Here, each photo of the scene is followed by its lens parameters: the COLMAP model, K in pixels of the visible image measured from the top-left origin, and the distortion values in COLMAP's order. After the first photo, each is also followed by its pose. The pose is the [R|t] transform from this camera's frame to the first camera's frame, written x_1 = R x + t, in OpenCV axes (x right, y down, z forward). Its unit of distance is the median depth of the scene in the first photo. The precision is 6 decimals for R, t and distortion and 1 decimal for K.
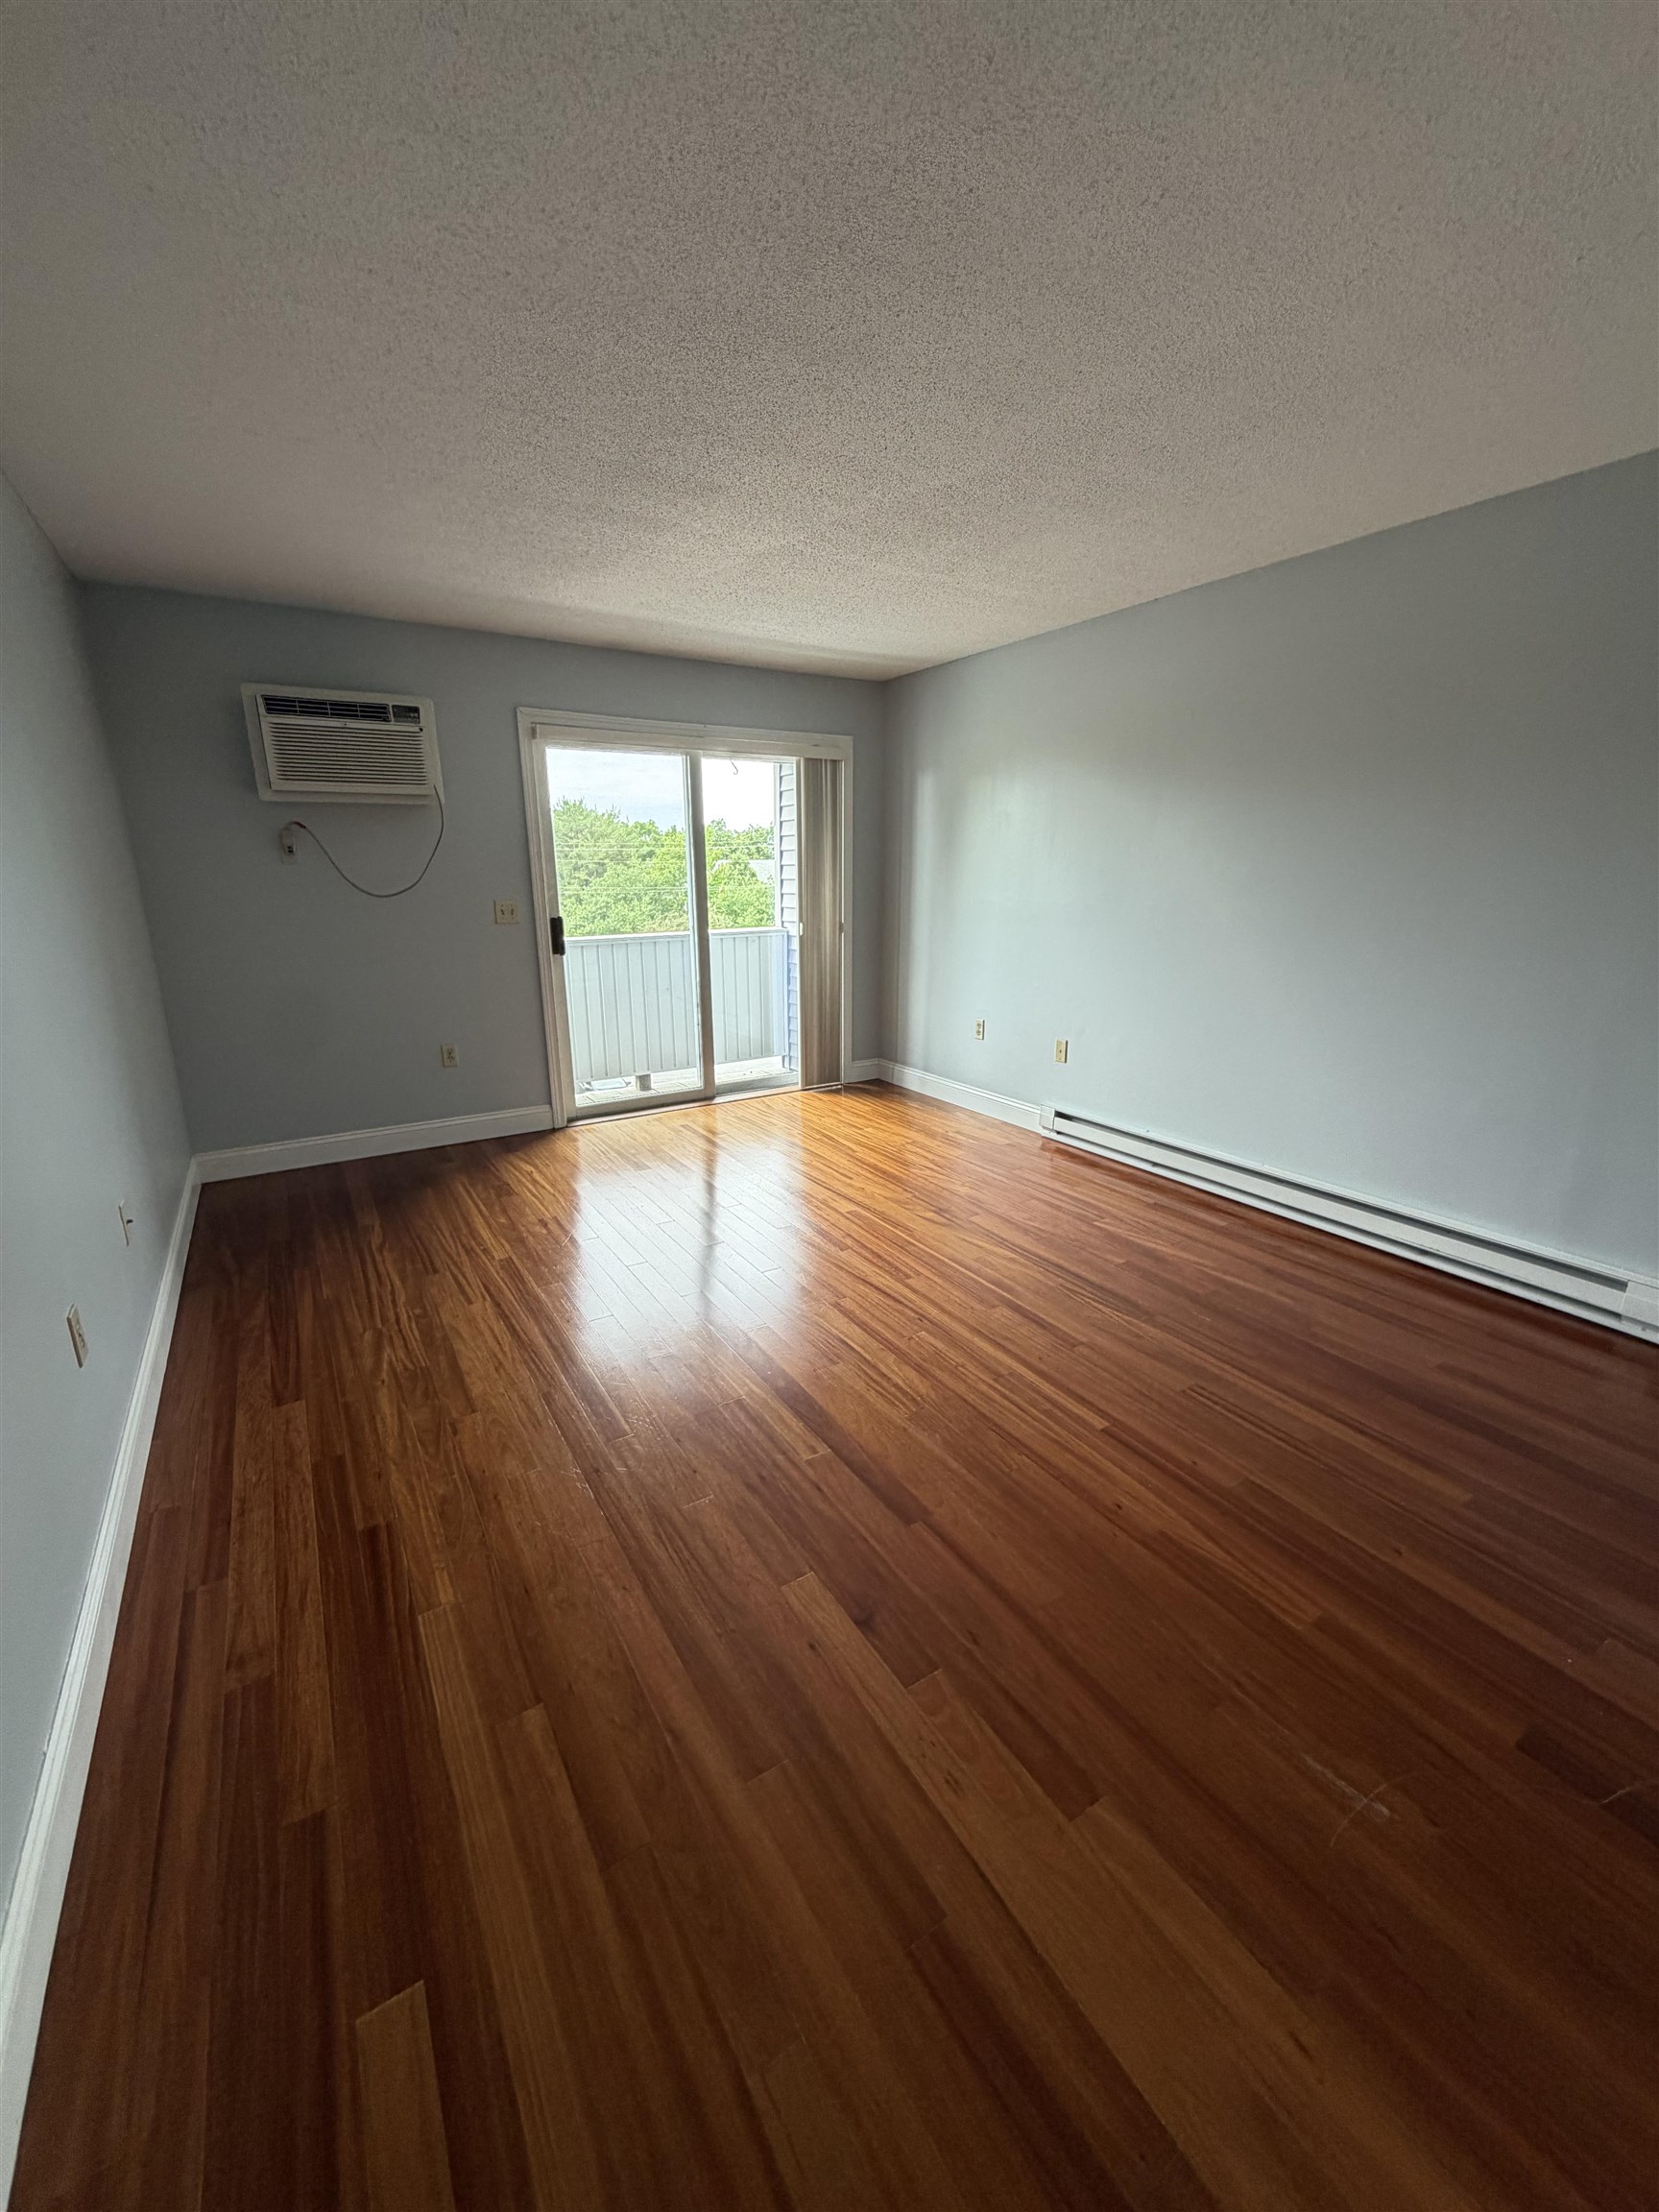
lens RADIAL K [[892.6, 0, 829.5], [0, 892.6, 1106.0], [0, 0, 1]] dist [-0.003354, -0.000164]
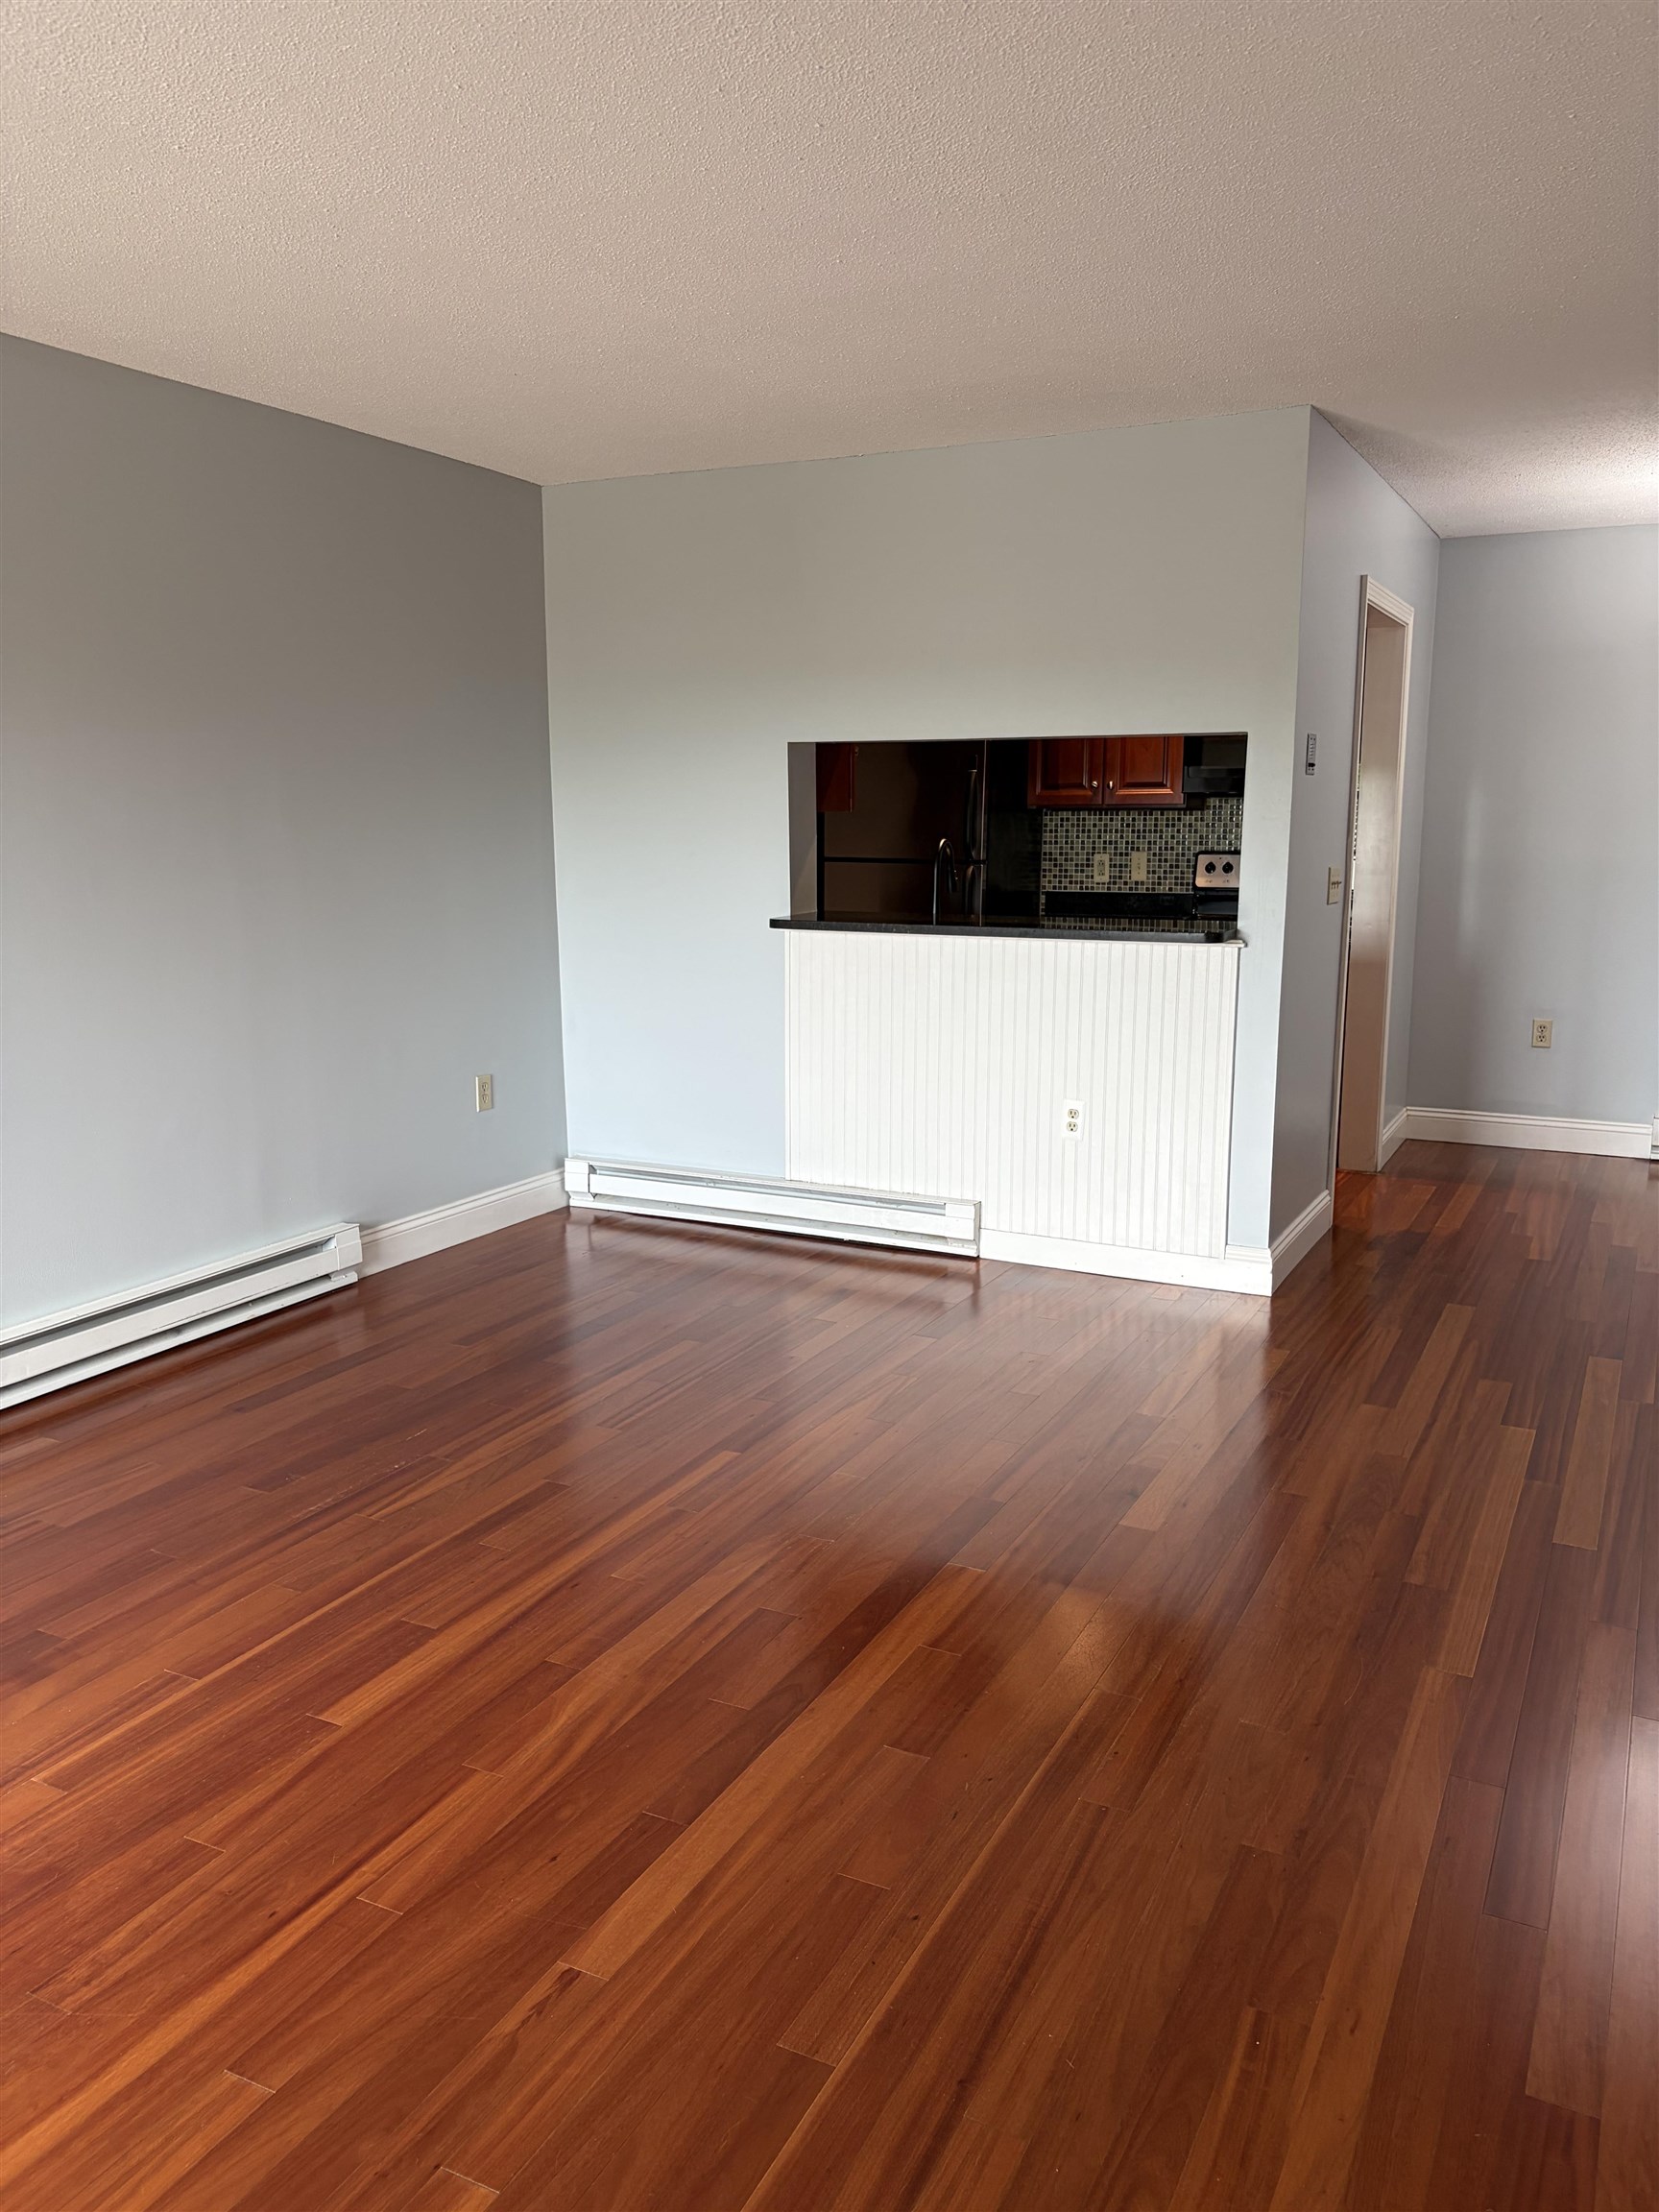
lens RADIAL K [[1677.0, 0, 829.5], [0, 1677.0, 1106.0], [0, 0, 1]] dist [0.002148, -0.001690]
pose [[-0.523993, -0.144959, 0.839296, -0.609364], [0.226611, 0.926164, 0.301441, -0.243982], [-0.821023, 0.348147, -0.452454, 0.882741]]
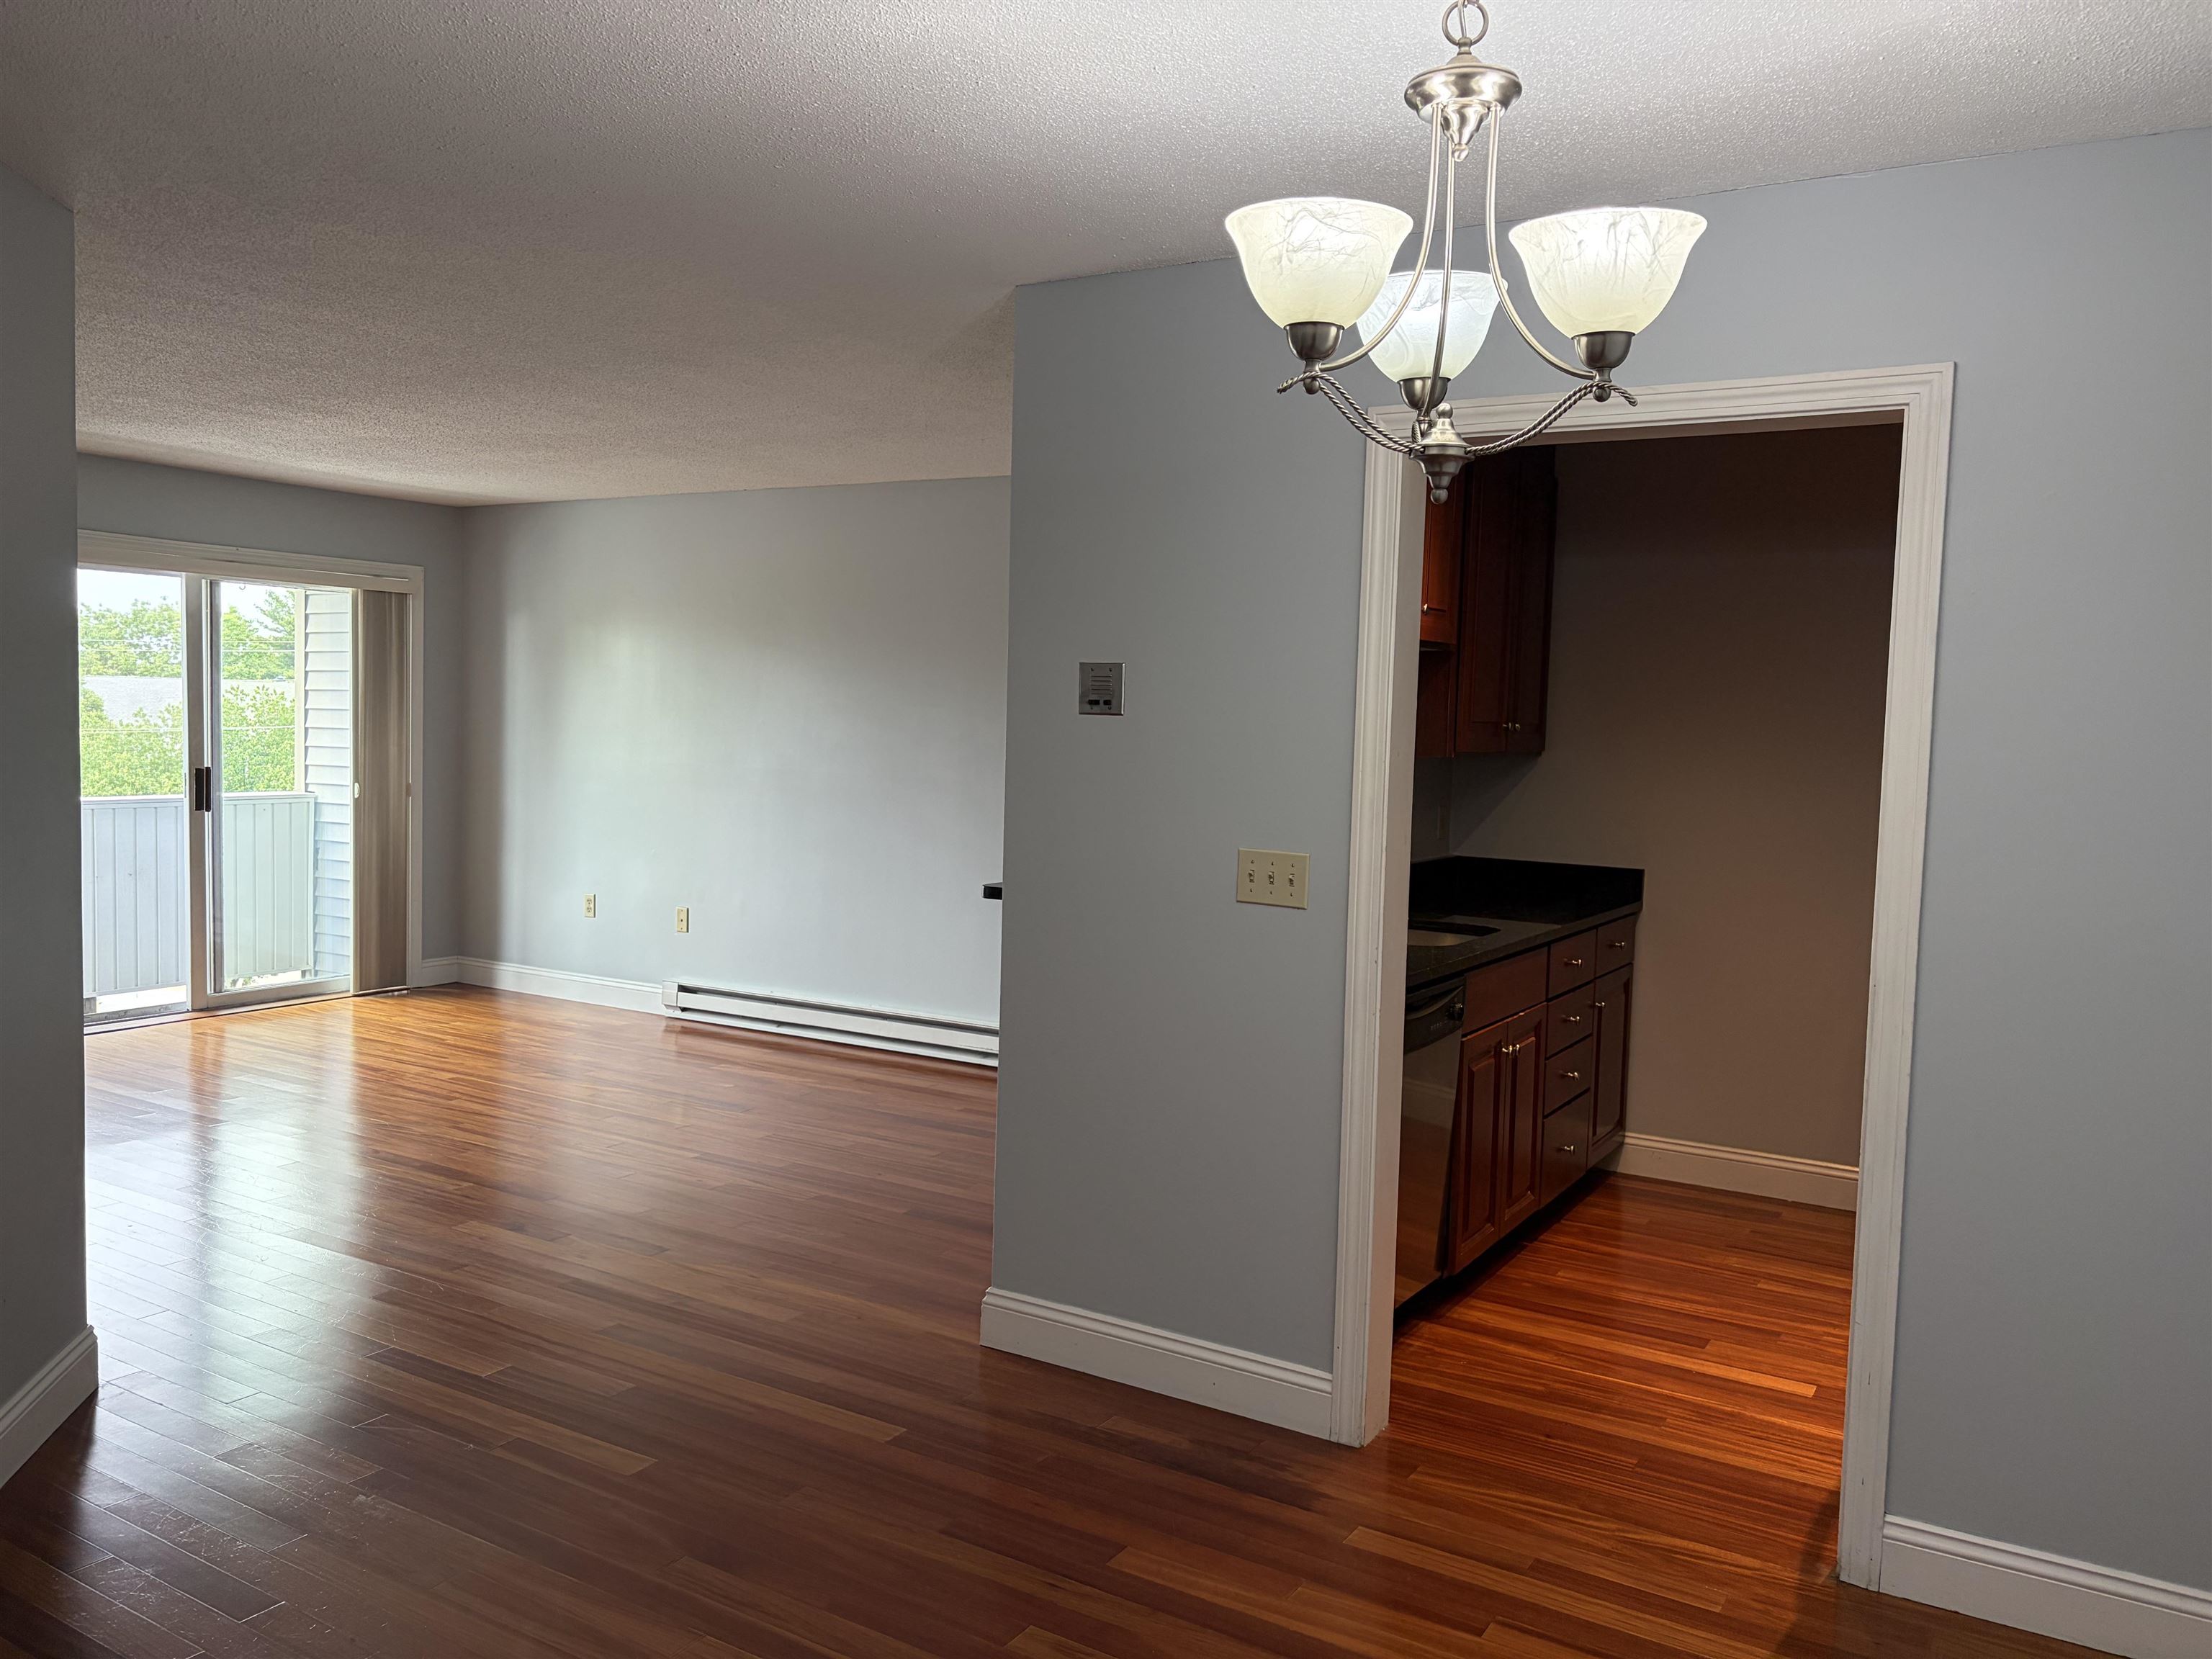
lens RADIAL K [[1677.0, 0, 1106.0], [0, 1677.0, 829.5], [0, 0, 1]] dist [0.002148, -0.001690]
pose [[0.895886, -0.003109, 0.444273, -0.104170], [0.086924, 0.981877, -0.168412, 0.158178], [-0.435697, 0.189496, 0.879920, -0.652586]]
